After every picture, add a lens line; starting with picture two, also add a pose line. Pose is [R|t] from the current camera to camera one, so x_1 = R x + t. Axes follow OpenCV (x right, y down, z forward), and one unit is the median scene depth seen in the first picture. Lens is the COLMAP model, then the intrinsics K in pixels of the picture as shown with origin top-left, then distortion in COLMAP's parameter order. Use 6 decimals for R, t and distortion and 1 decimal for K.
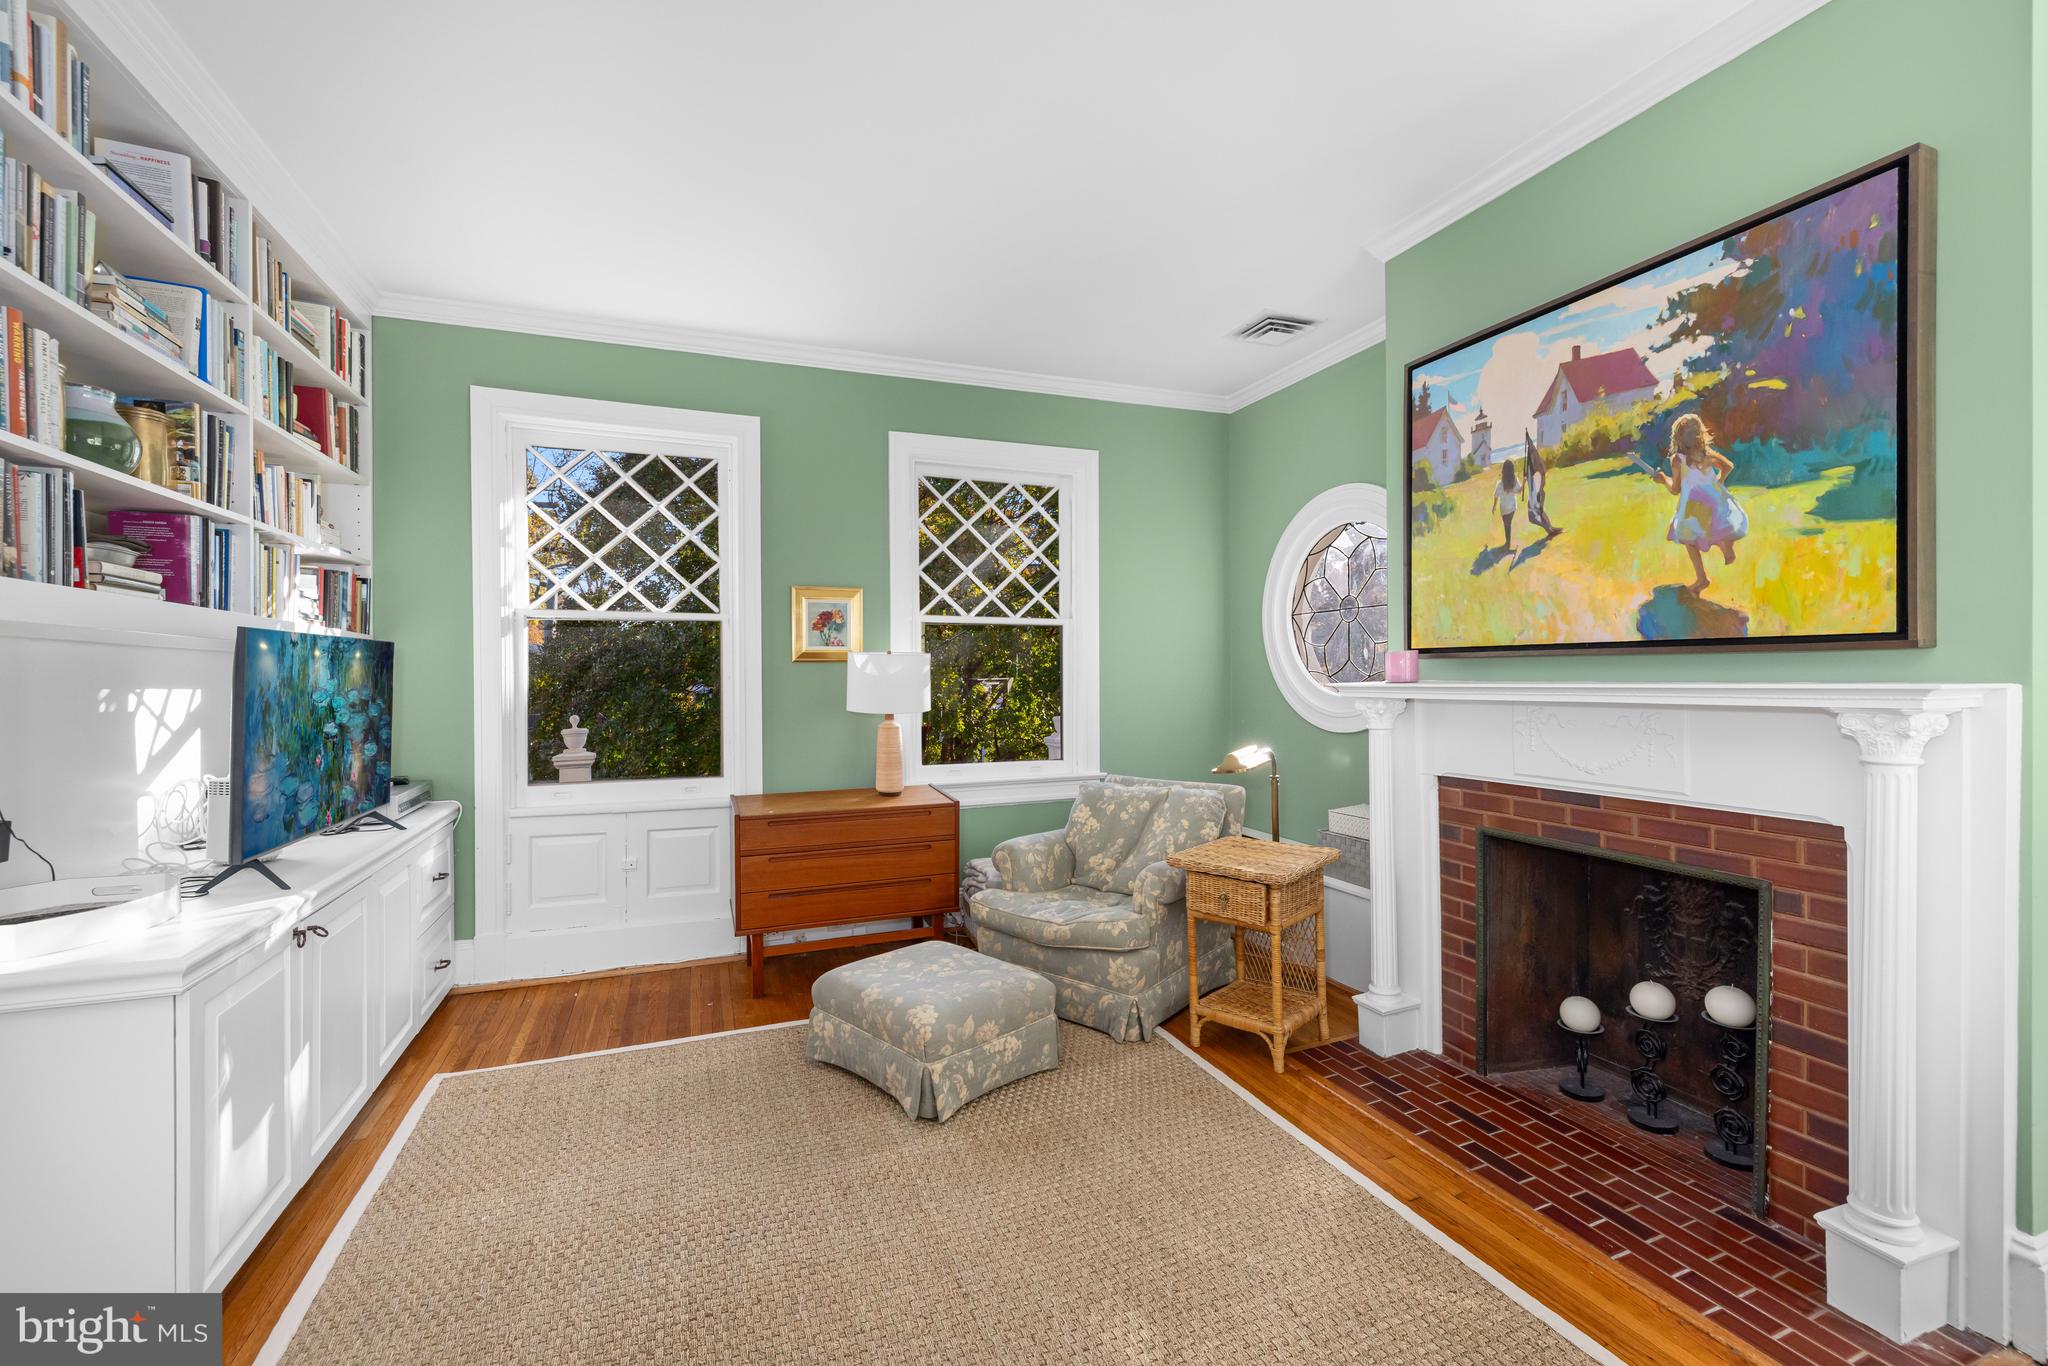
lens RADIAL K [[844.6, 0, 1024.0], [0, 844.6, 683.0], [0, 0, 1]] dist [-0.002272, -0.000350]
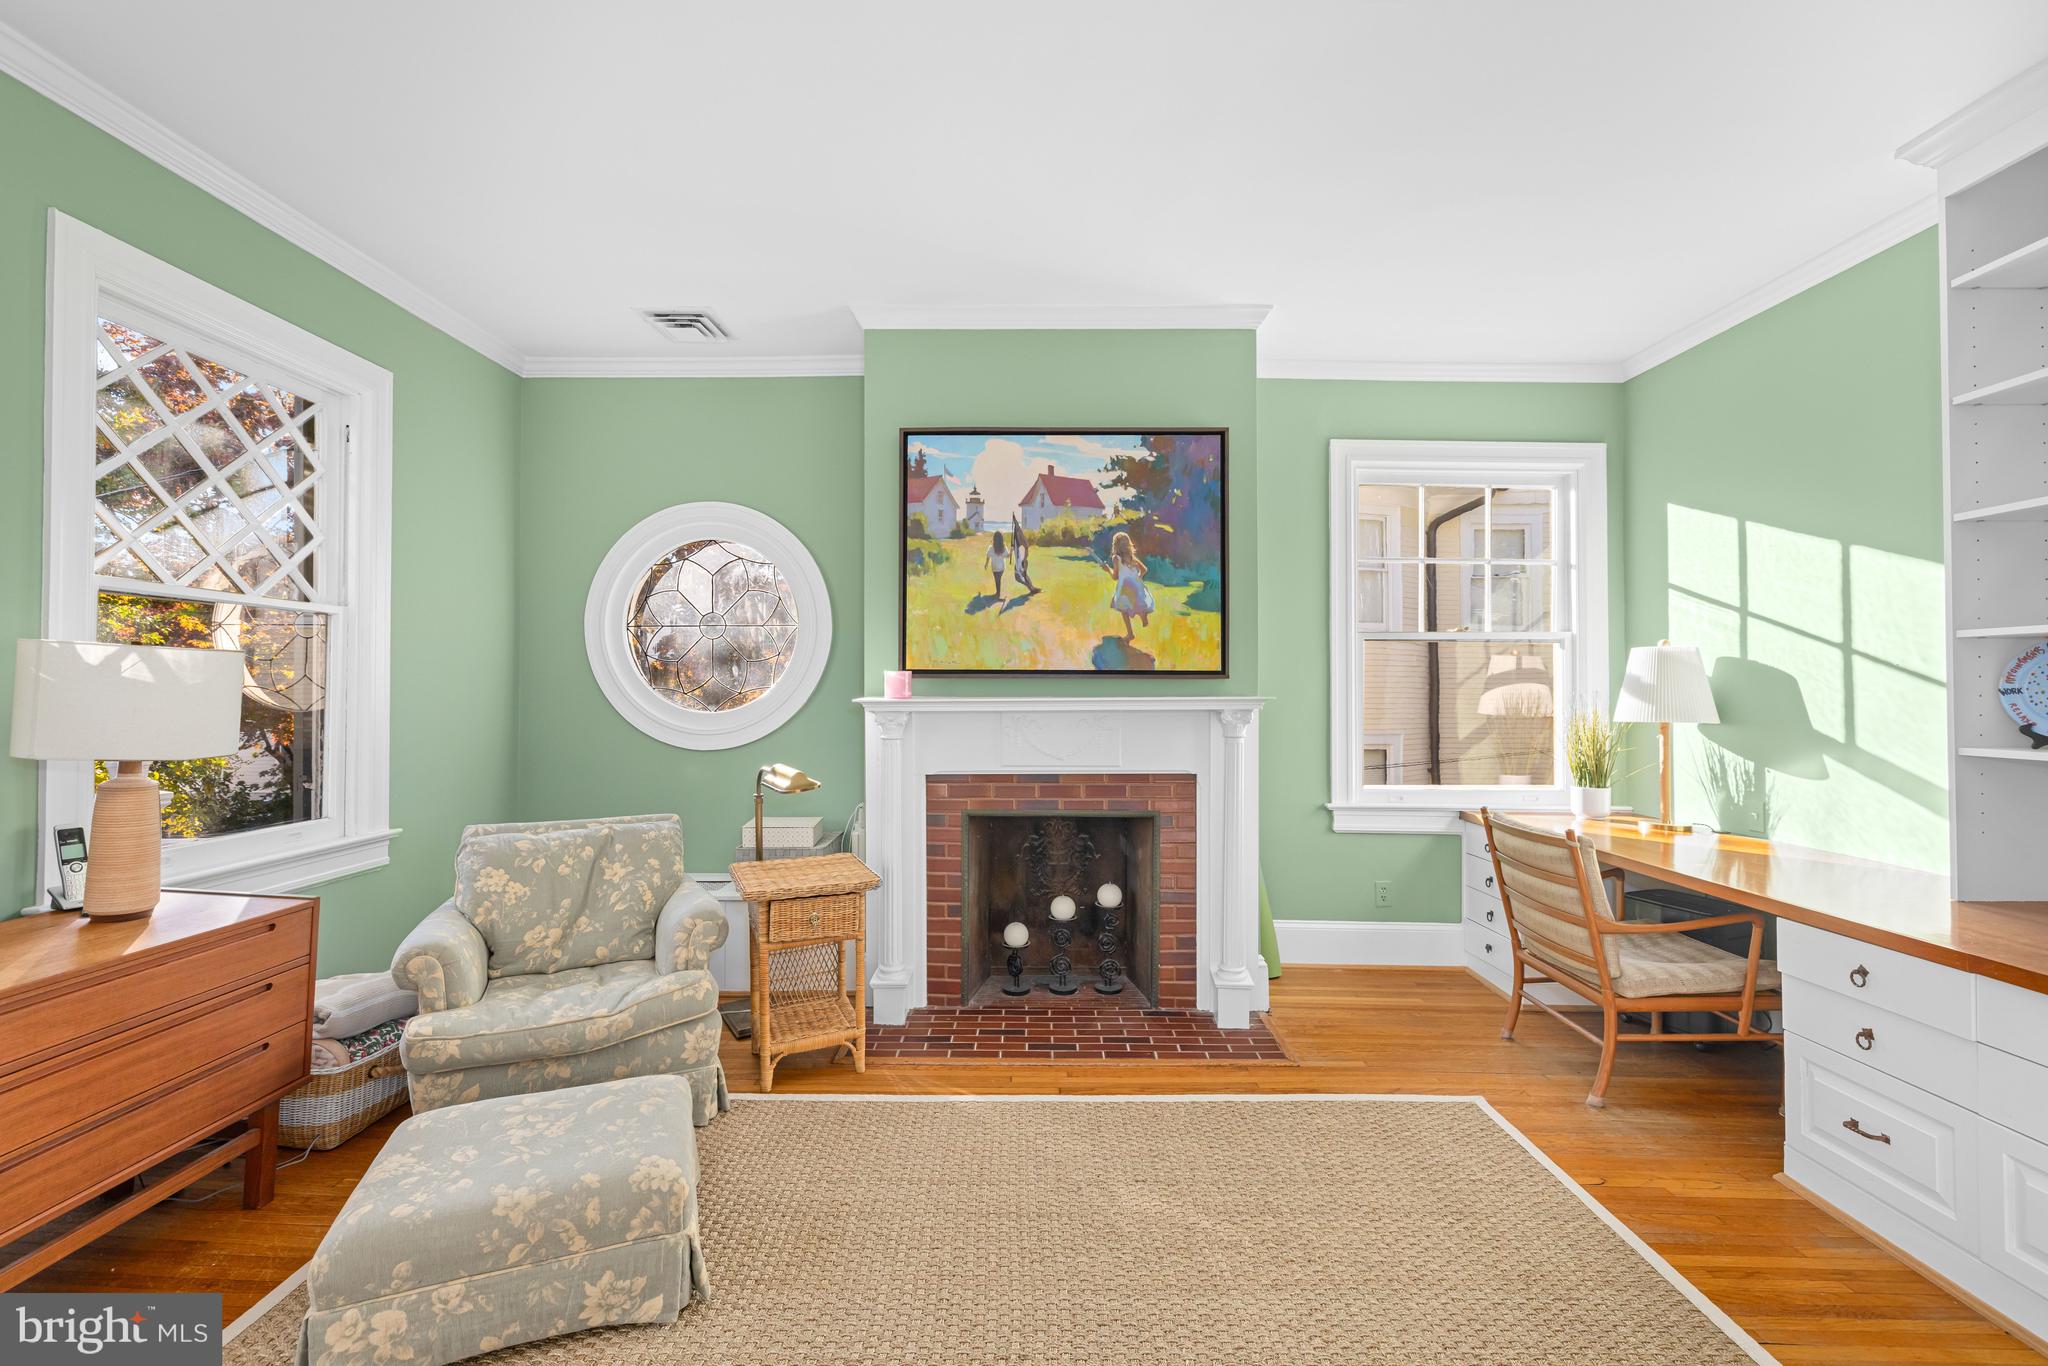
lens RADIAL K [[858.8, 0, 1021.0], [0, 858.8, 682.7], [0, 0, 1]] dist [-0.003540, 0.000017]
pose [[0.389467, 0.014846, 0.920921, -0.717671], [0.005843, 0.999810, -0.018589, 0.001492], [-0.921022, 0.012621, 0.389307, 0.474044]]
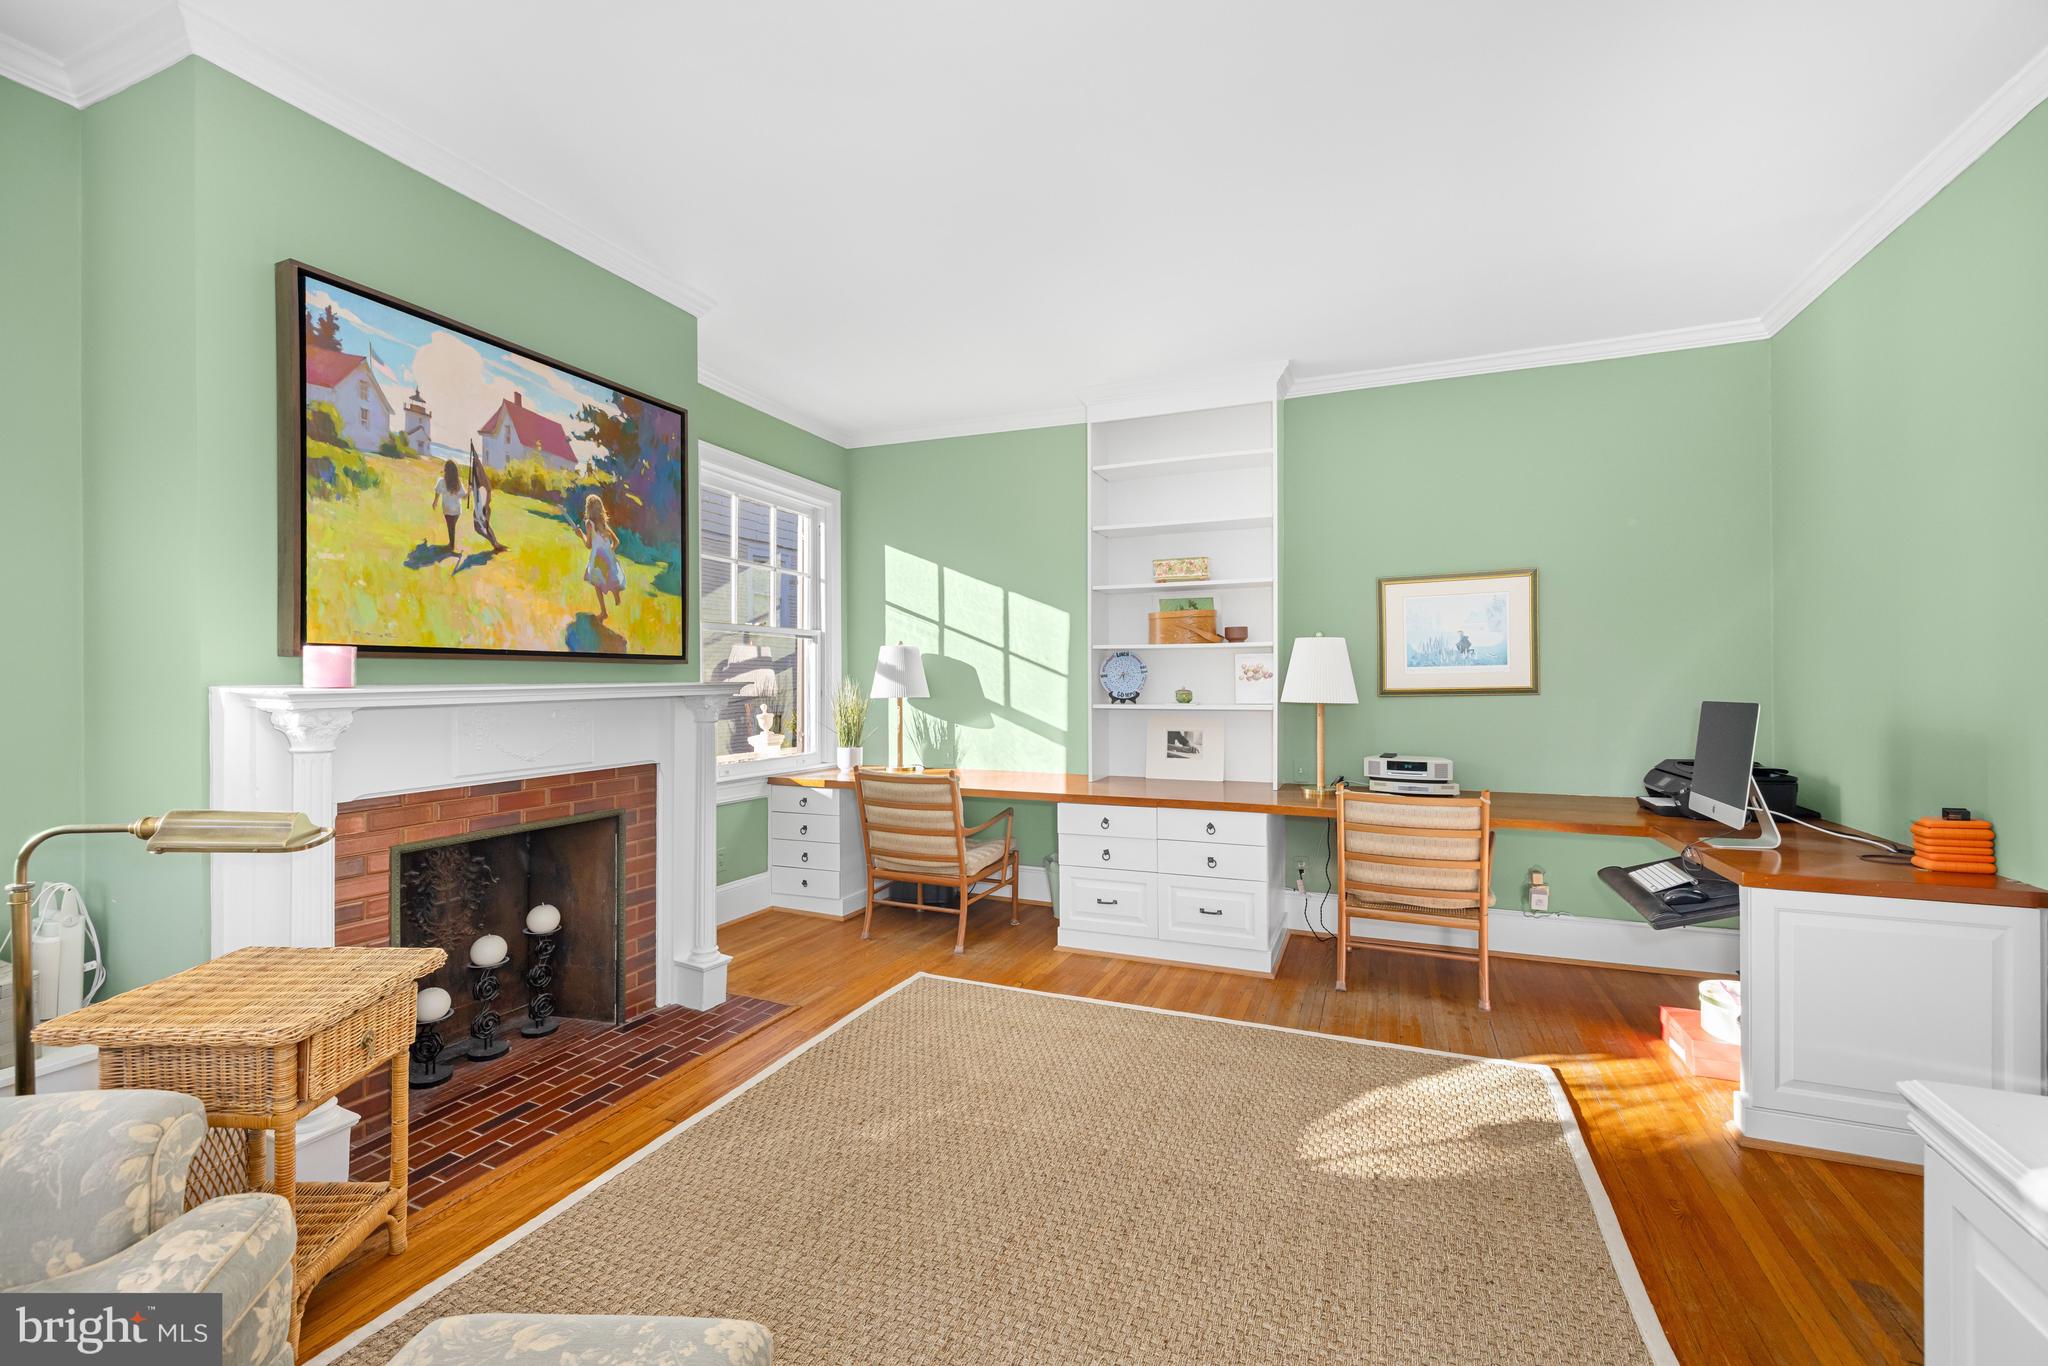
lens RADIAL K [[858.8, 0, 1021.0], [0, 858.8, 682.7], [0, 0, 1]] dist [-0.003540, 0.000017]
pose [[-0.707716, 0.000101, 0.706497, -0.658271], [0.010883, 0.999883, 0.010759, -0.008160], [-0.706413, 0.015303, -0.707635, 1.343008]]
